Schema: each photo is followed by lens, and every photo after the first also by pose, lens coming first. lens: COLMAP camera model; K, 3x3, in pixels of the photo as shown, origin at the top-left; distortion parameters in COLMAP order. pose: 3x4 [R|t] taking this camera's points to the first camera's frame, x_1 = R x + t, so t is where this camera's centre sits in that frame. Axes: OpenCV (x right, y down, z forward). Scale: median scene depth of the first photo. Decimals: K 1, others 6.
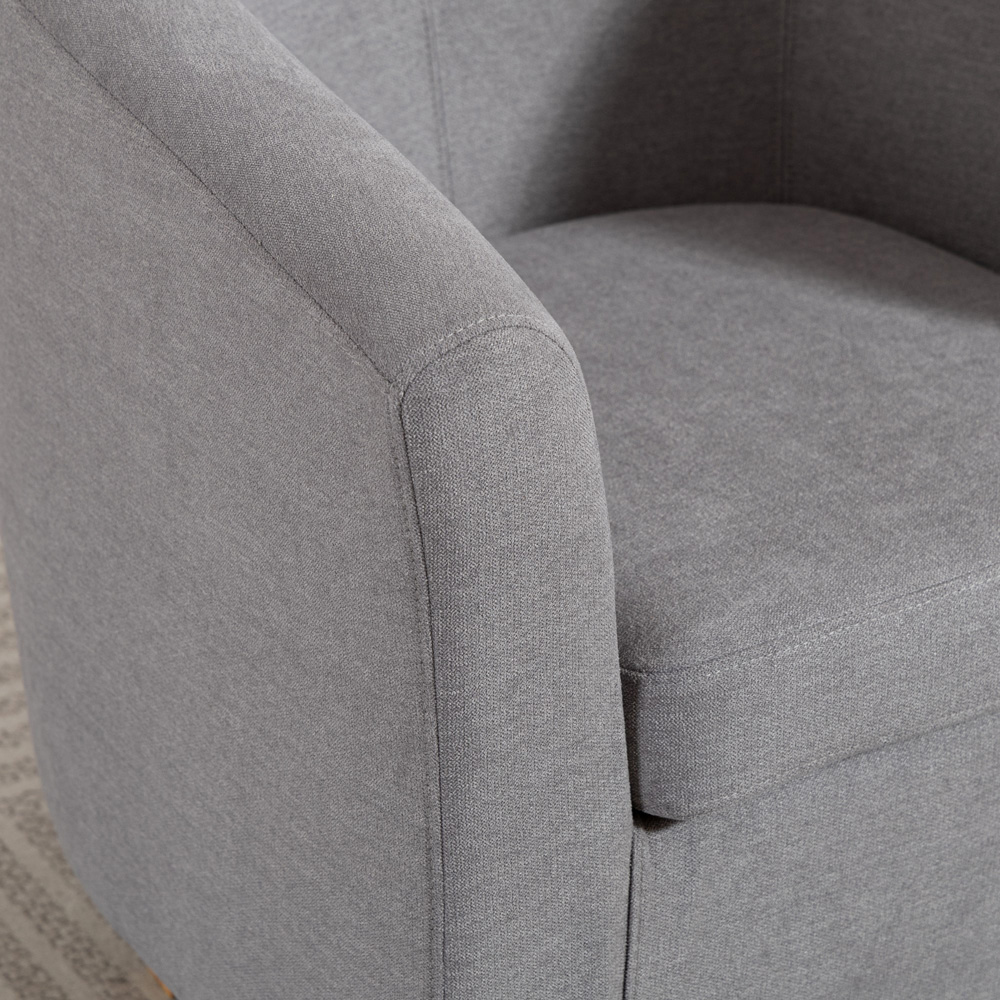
lens RADIAL K [[3674.2, 0, 500.0], [0, 3674.2, 500.0], [0, 0, 1]] dist [0.038964, -0.410468]
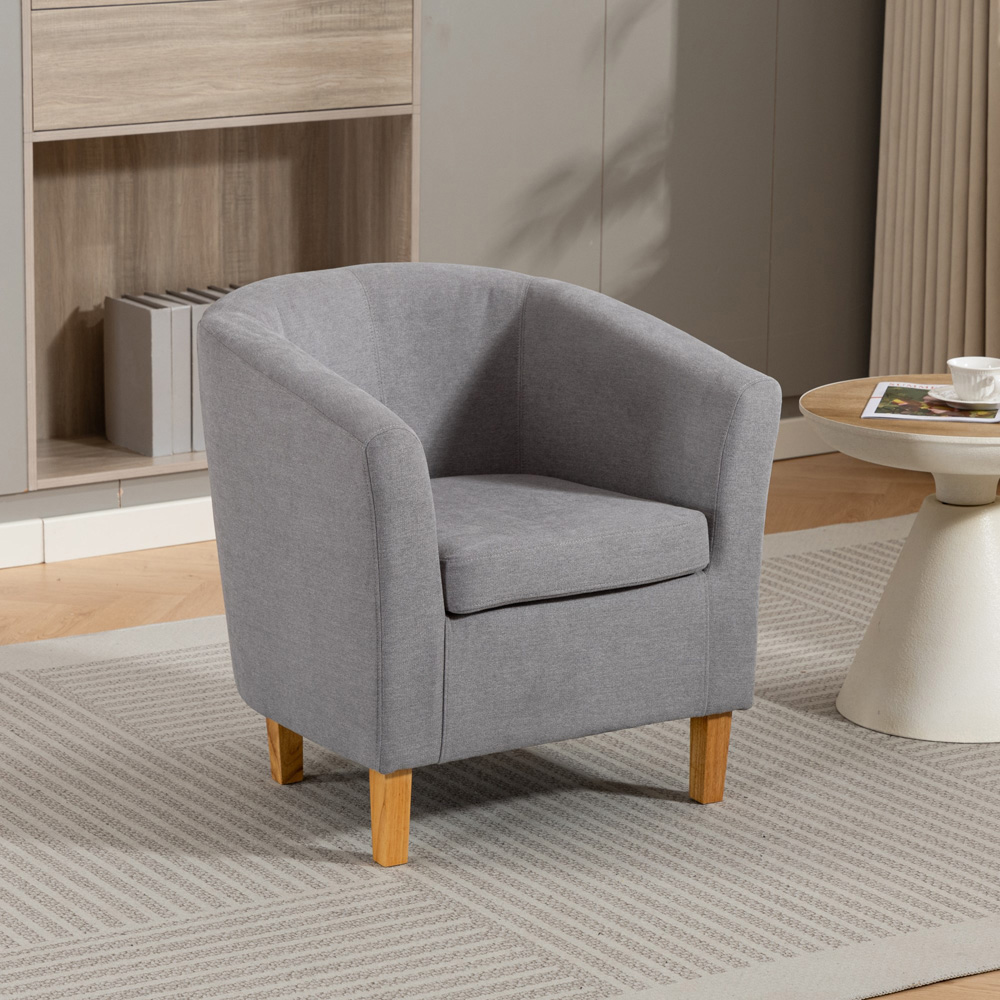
lens RADIAL K [[3674.2, 0, 500.0], [0, 3674.2, 500.0], [0, 0, 1]] dist [0.038964, -0.410468]
pose [[0.999948, -0.009034, -0.004727, 0.096744], [0.007591, 0.969143, -0.246382, 0.742615], [0.006807, 0.246334, 0.969161, -1.946152]]
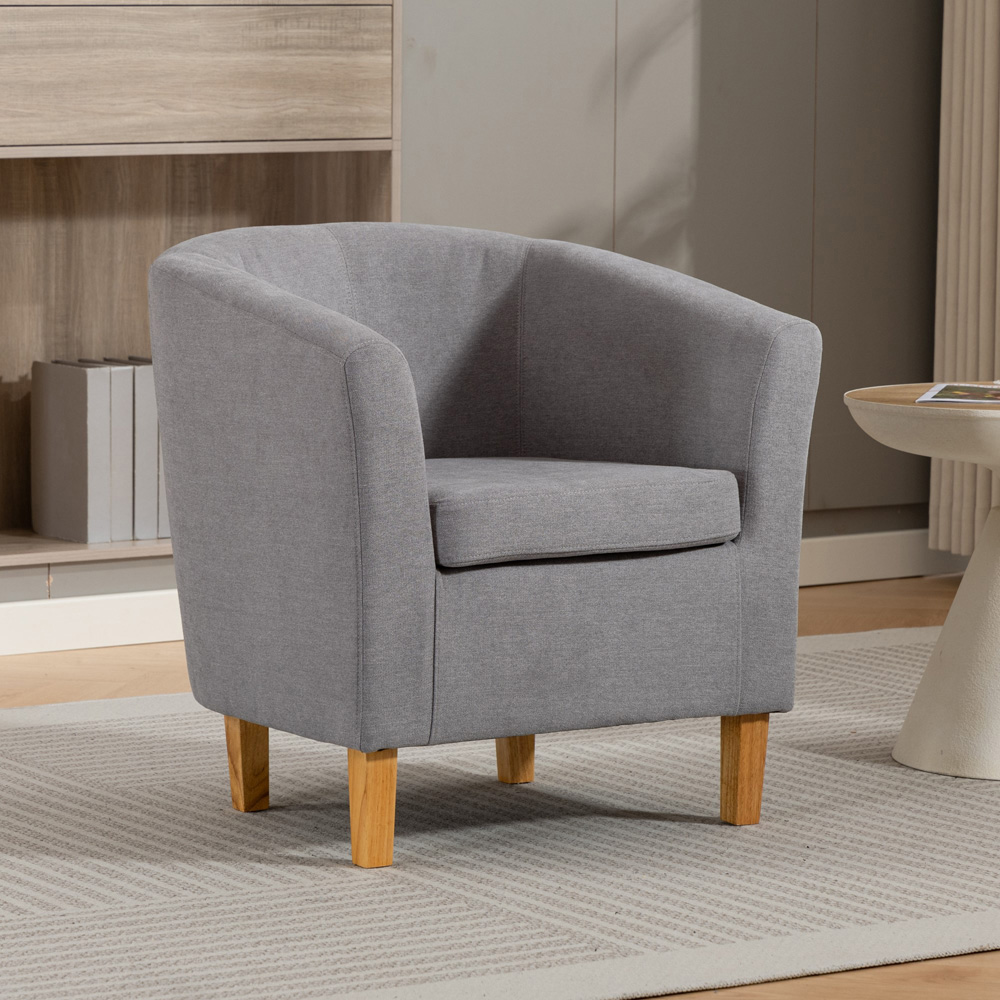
lens RADIAL K [[4553.1, 0, 500.0], [0, 4553.1, 500.0], [0, 0, 1]] dist [0.085513, -1.899100]
pose [[0.999905, -0.013743, -0.000874, 0.085778], [0.012527, 0.934114, -0.356754, 1.201627], [0.005720, 0.356709, 0.934198, -2.040475]]
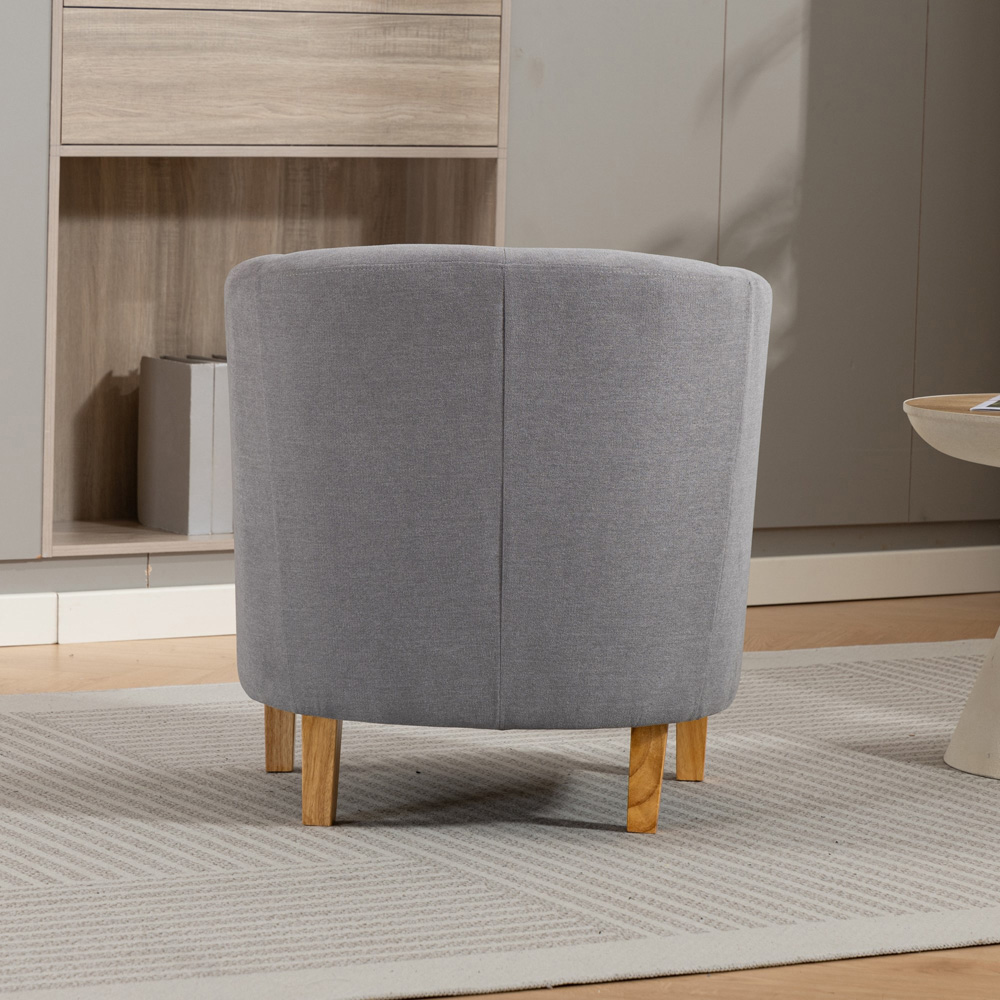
lens RADIAL K [[4471.4, 0, 536.8], [0, 4471.4, 500.7], [0, 0, 1]] dist [0.042825, -0.528276]
pose [[0.998807, 0.010503, -0.047695, 0.238777], [-0.027087, 0.931757, -0.362071, 1.226695], [0.040637, 0.362931, 0.930929, -2.033130]]
